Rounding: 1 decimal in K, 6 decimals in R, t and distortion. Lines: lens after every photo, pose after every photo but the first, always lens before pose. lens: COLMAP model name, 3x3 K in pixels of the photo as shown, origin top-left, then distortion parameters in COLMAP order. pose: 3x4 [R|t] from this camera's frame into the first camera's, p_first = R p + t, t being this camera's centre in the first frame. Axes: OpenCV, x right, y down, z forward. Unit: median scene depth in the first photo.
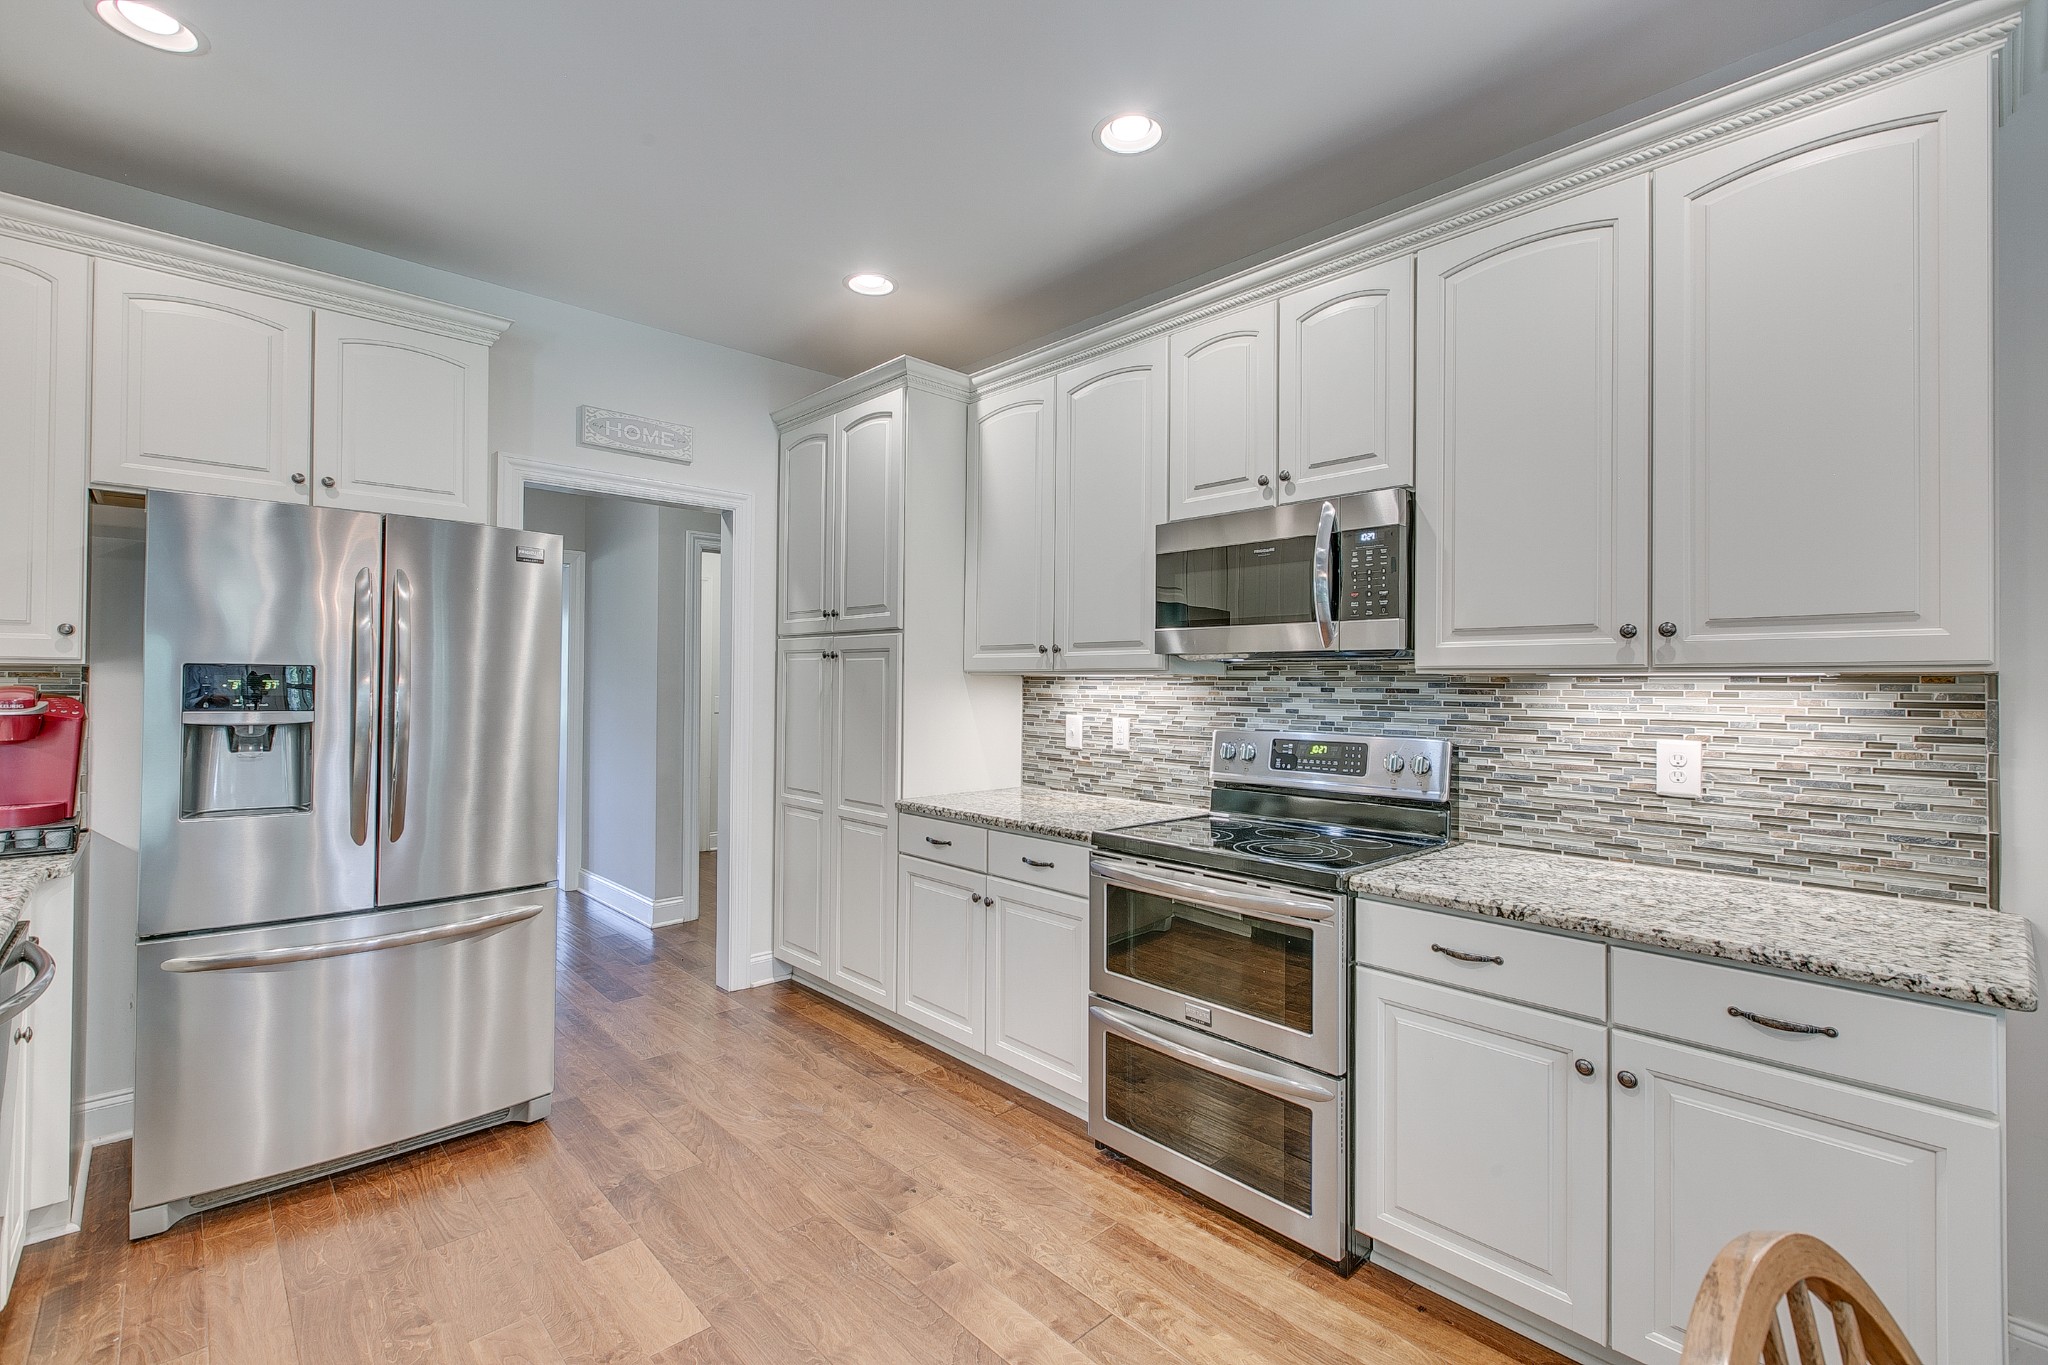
lens RADIAL K [[914.8, 0, 1024.4], [0, 914.8, 679.9], [0, 0, 1]] dist [-0.000015, -0.000004]
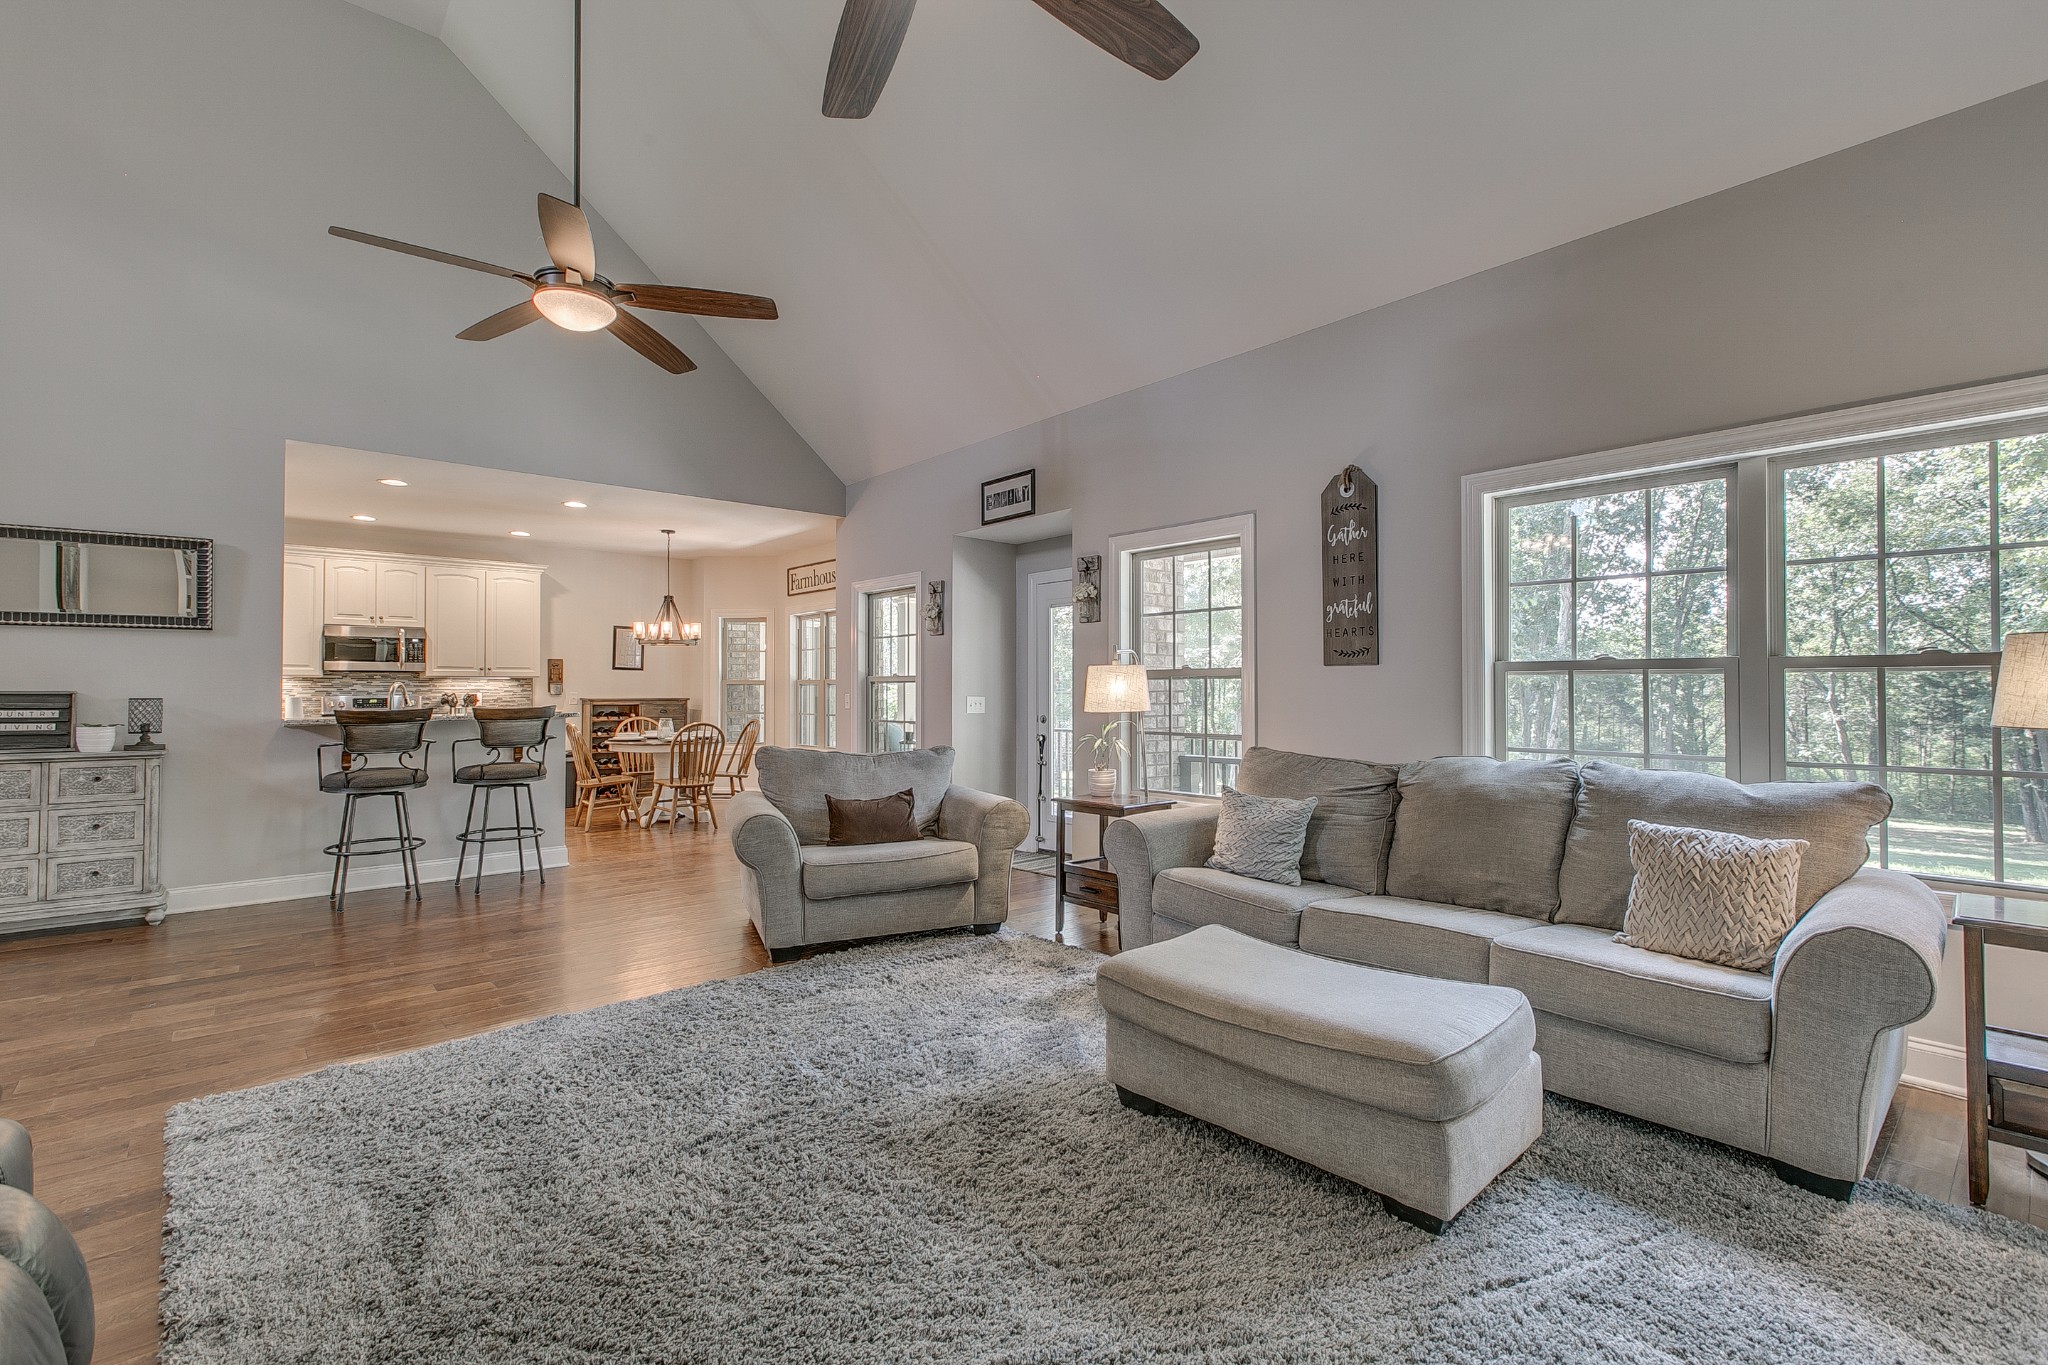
lens RADIAL K [[914.8, 0, 1024.3], [0, 914.8, 685.4], [0, 0, 1]] dist [-0.000015, -0.000004]
pose [[0.000895, 0.004424, 0.999990, -3.285266], [-0.009375, 0.999946, -0.004415, 0.016942], [-0.999956, -0.009371, 0.000936, -1.448712]]
